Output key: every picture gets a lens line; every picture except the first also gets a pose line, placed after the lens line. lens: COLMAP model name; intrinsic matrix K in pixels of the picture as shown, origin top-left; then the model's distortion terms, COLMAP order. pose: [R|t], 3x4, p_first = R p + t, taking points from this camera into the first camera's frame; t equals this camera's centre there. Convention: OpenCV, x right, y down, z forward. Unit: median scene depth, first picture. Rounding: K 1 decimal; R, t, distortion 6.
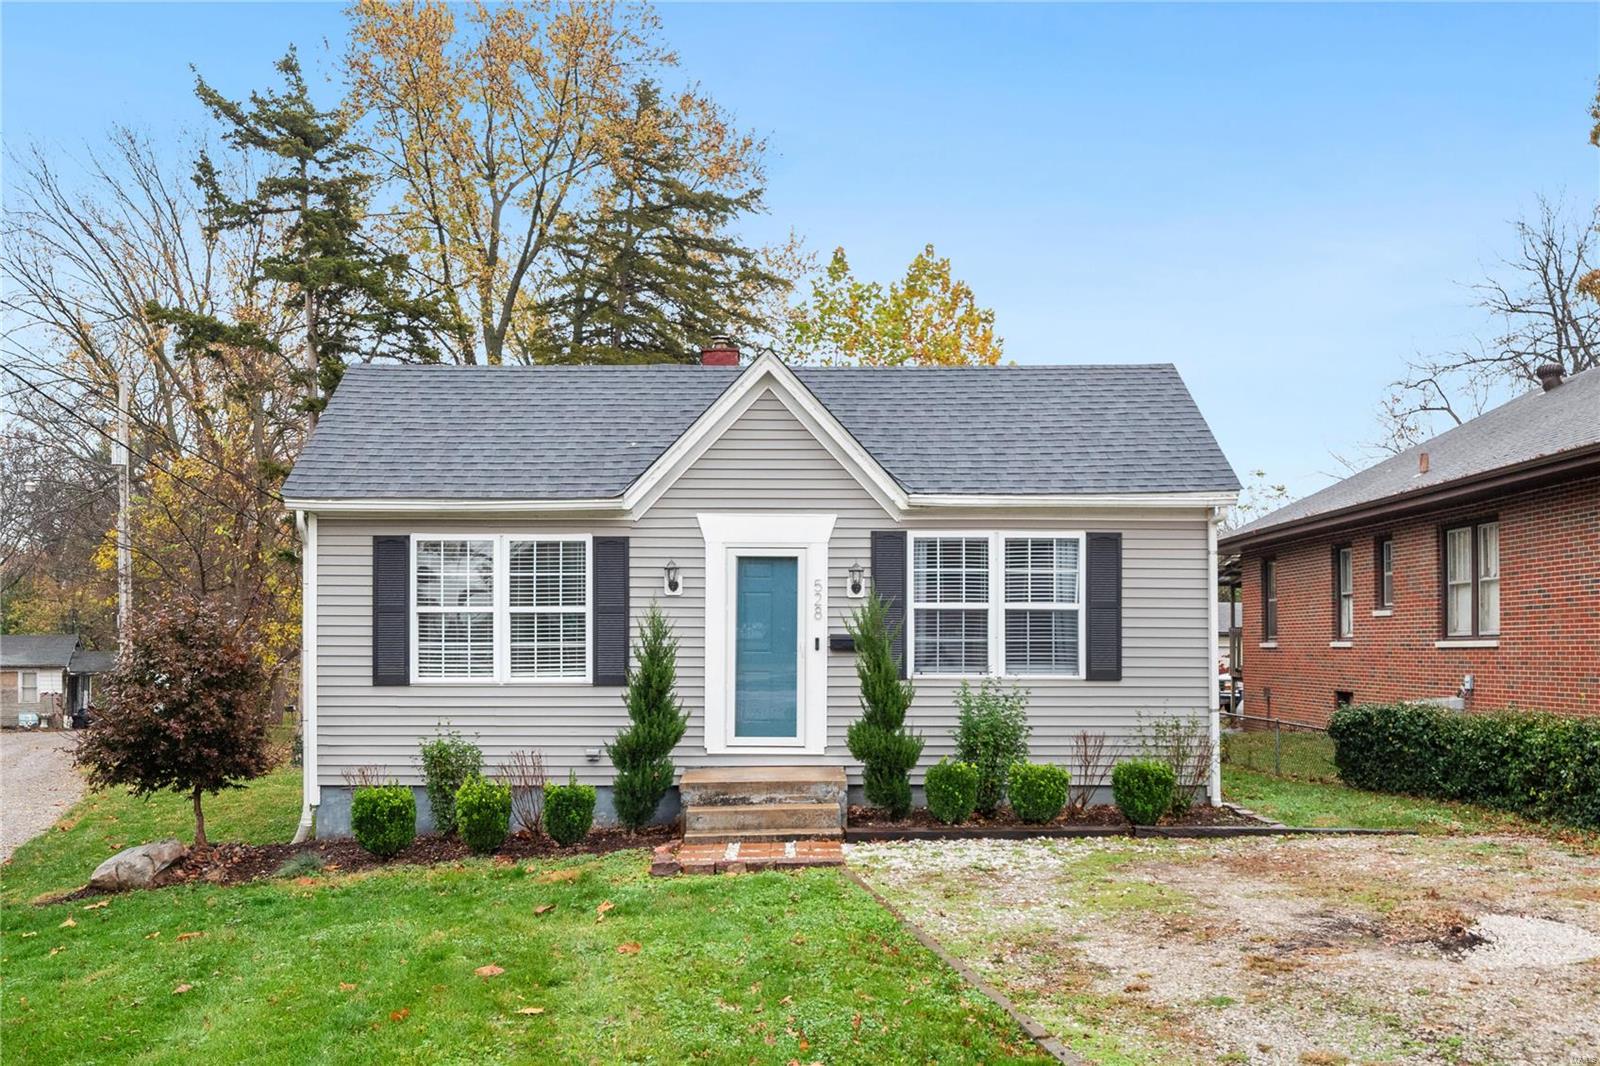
lens RADIAL K [[1363.5, 0, 806.4], [0, 1363.5, 617.8], [0, 0, 1]] dist [0.013608, -0.014775]
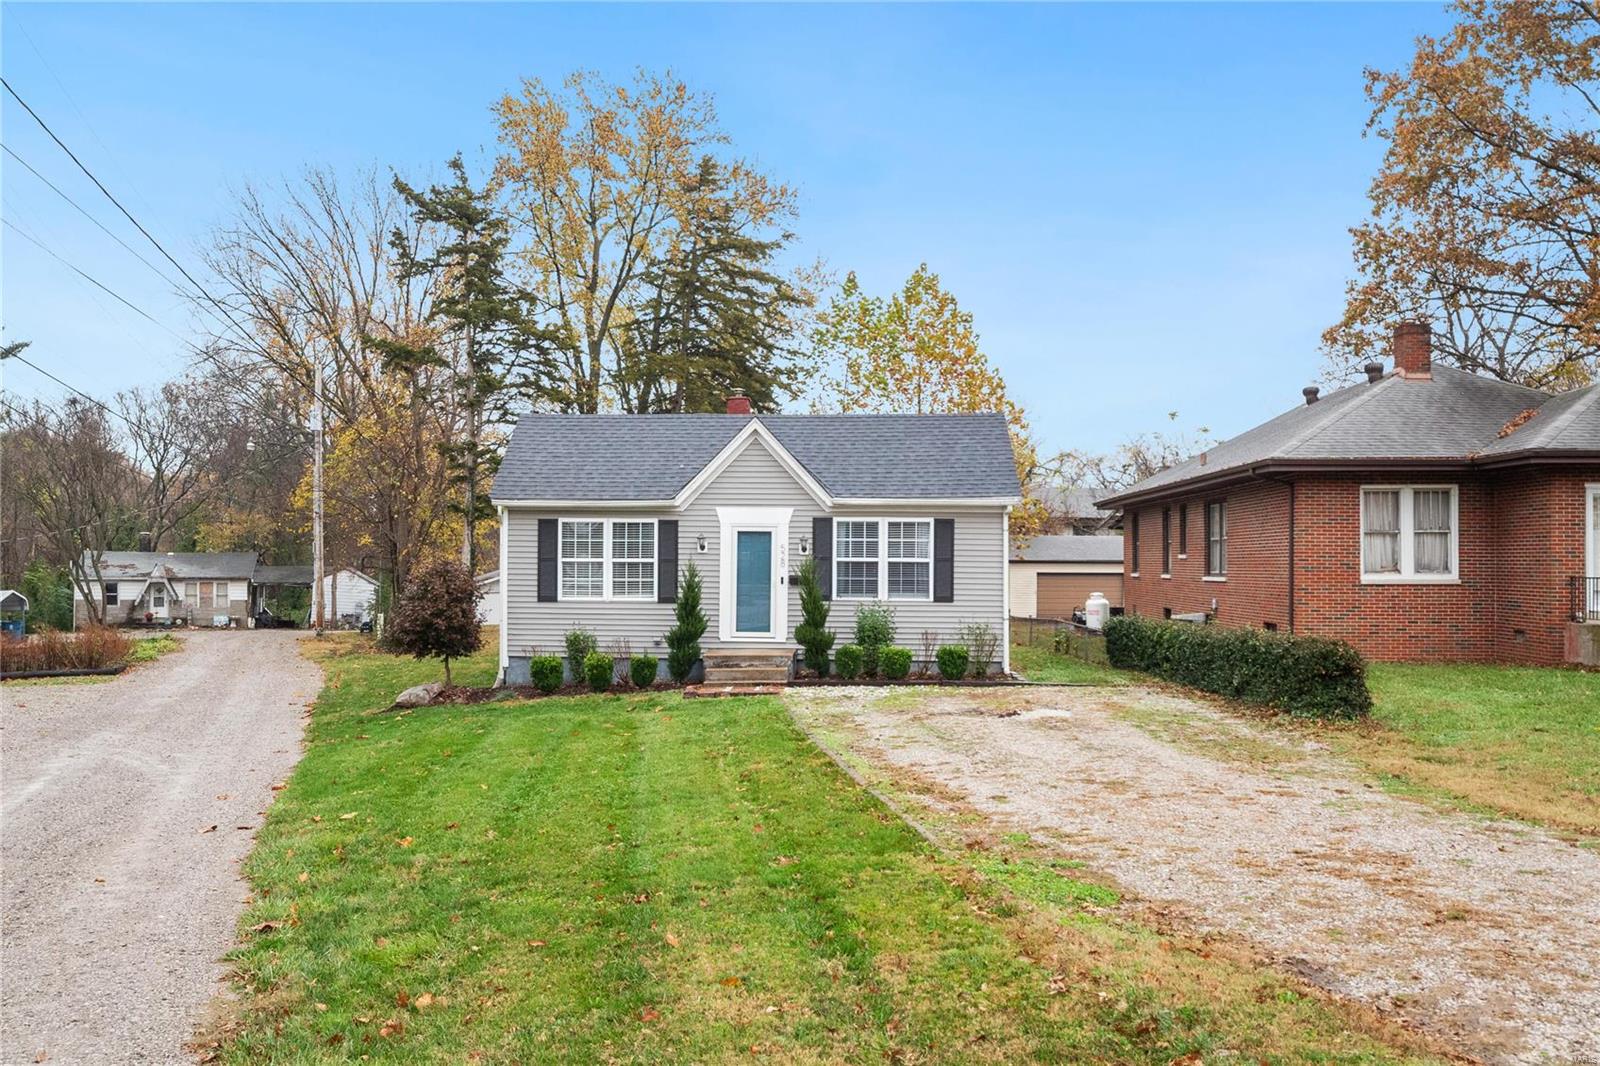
lens RADIAL K [[1225.5, 0, 806.3], [0, 1225.5, 528.5], [0, 0, 1]] dist [-0.009946, 0.003750]
pose [[0.998942, 0.005418, -0.045668, 0.112352], [-0.005701, 0.999965, -0.006056, -0.039190], [0.045633, 0.006310, 0.998938, -0.604895]]
